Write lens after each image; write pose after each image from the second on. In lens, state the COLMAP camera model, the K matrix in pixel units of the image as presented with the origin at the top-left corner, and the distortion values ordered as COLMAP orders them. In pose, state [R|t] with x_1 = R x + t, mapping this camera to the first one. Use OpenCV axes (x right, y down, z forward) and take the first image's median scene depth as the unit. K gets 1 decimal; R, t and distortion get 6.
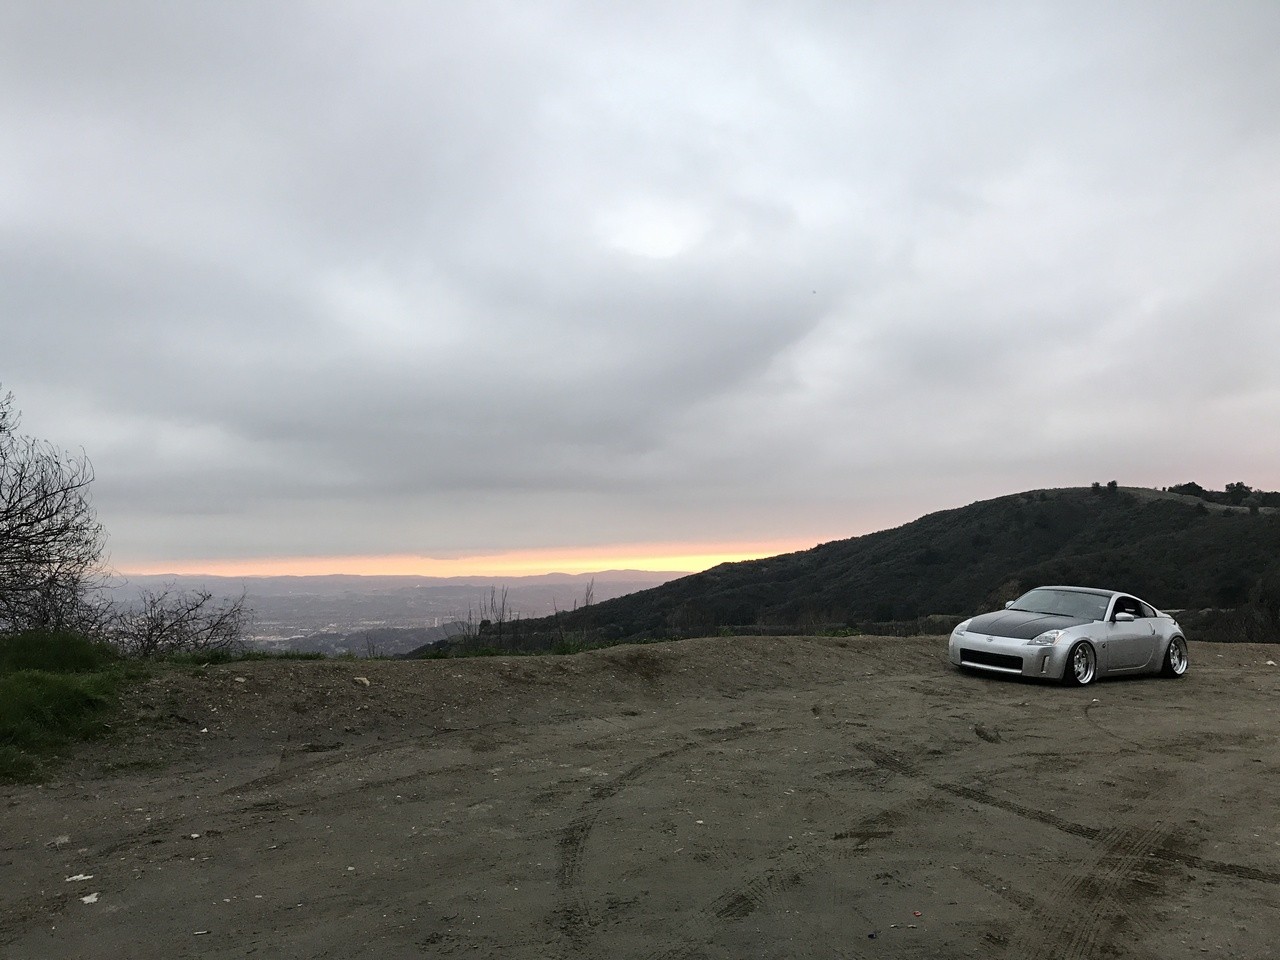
lens RADIAL K [[1050.6, 0, 636.8], [0, 1050.6, 480.0], [0, 0, 1]] dist [0.030350, 0.008517]
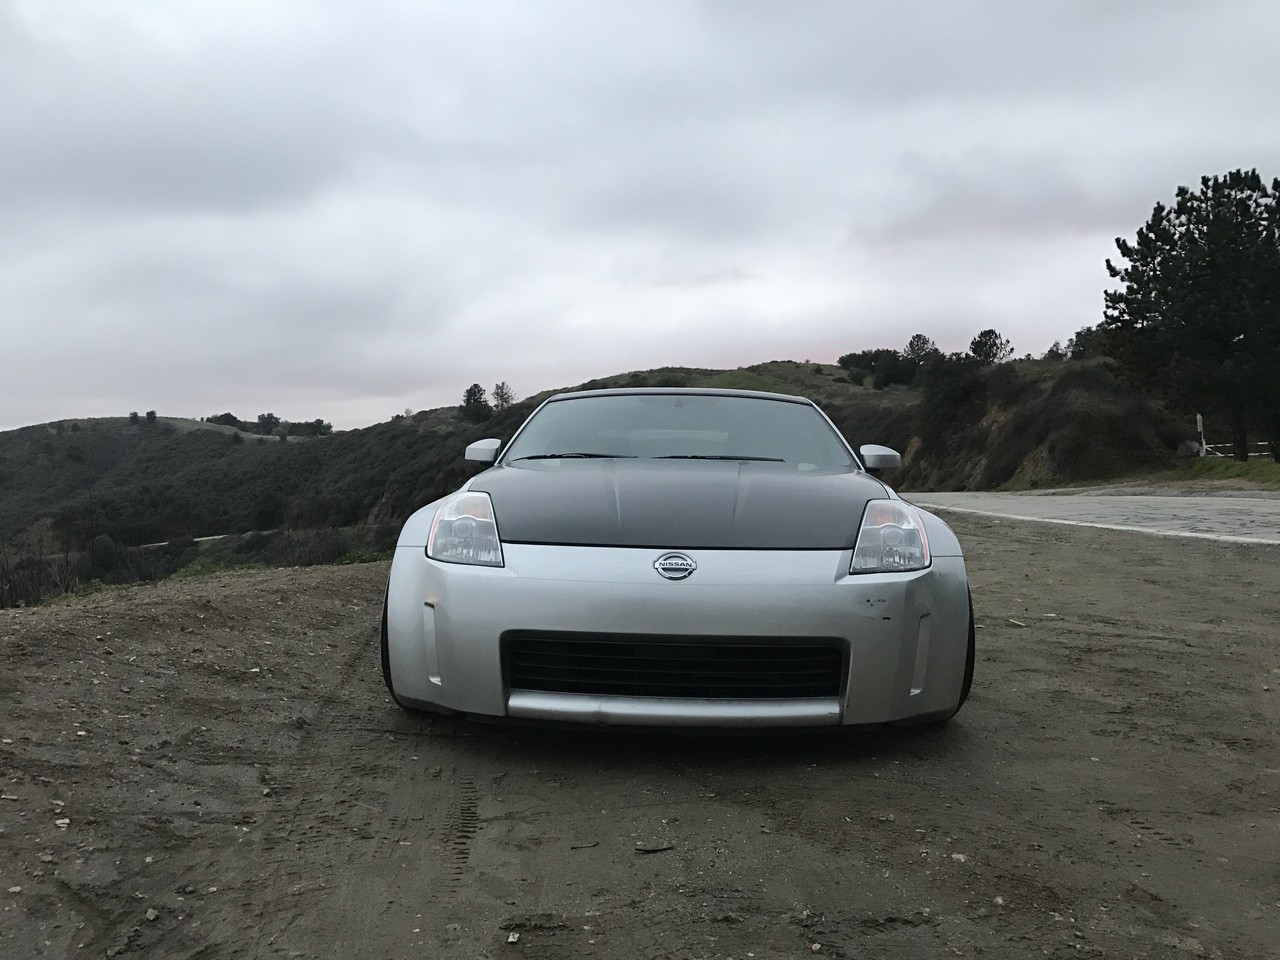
lens RADIAL K [[1050.6, 0, 635.5], [0, 1050.6, 474.0], [0, 0, 1]] dist [0.030350, 0.008517]
pose [[0.655878, -0.033099, 0.754141, 0.187493], [-0.010568, 0.998538, 0.053016, 0.124702], [-0.754793, -0.042742, 0.654569, 0.878821]]
